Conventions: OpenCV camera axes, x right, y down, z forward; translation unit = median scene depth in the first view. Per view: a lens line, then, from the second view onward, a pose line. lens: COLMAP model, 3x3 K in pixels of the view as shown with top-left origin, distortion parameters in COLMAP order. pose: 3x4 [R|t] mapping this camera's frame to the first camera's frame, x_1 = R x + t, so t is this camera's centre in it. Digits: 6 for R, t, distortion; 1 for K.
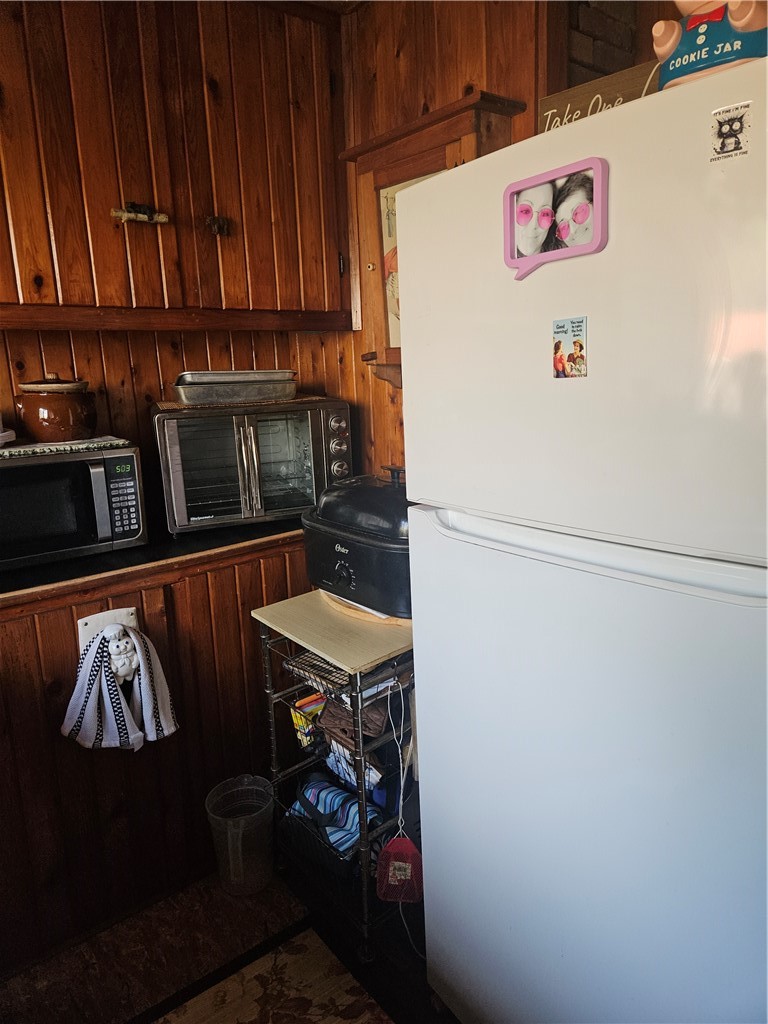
lens RADIAL K [[684.1, 0, 401.9], [0, 684.1, 494.8], [0, 0, 1]] dist [0.019480, -0.009378]
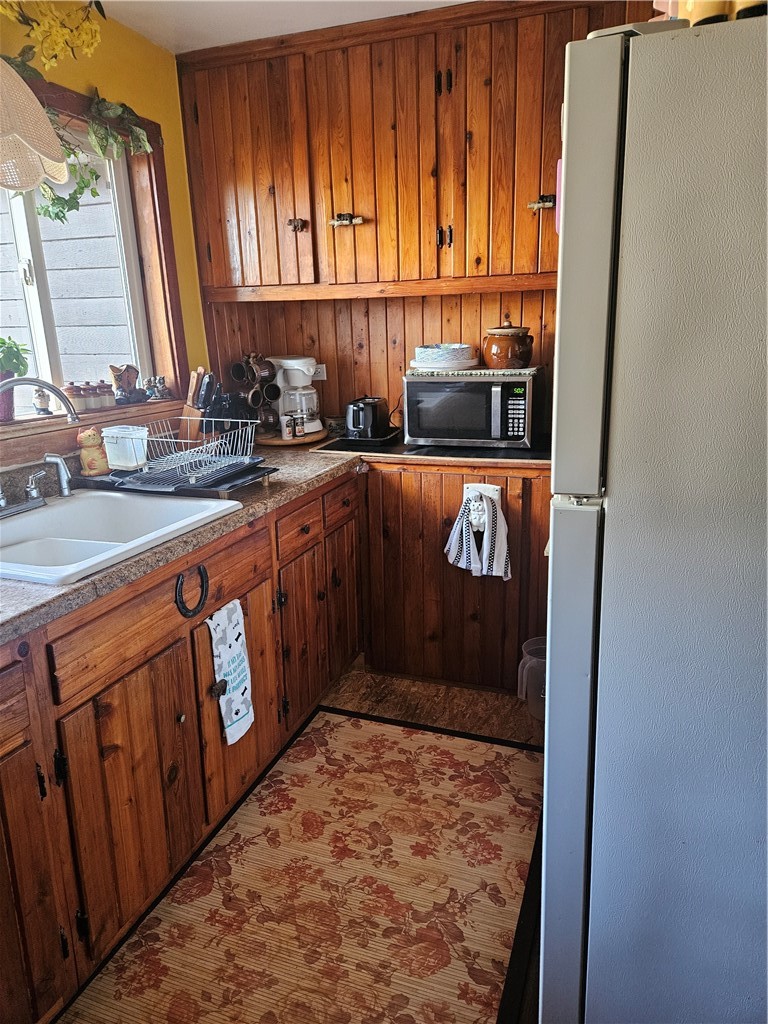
lens RADIAL K [[684.1, 0, 385.1], [0, 684.1, 509.4], [0, 0, 1]] dist [0.019480, -0.009378]
pose [[0.516760, 0.234065, -0.823512, 0.669173], [-0.155141, 0.971577, 0.178798, -0.009997], [0.841956, 0.035365, 0.538386, 0.015643]]
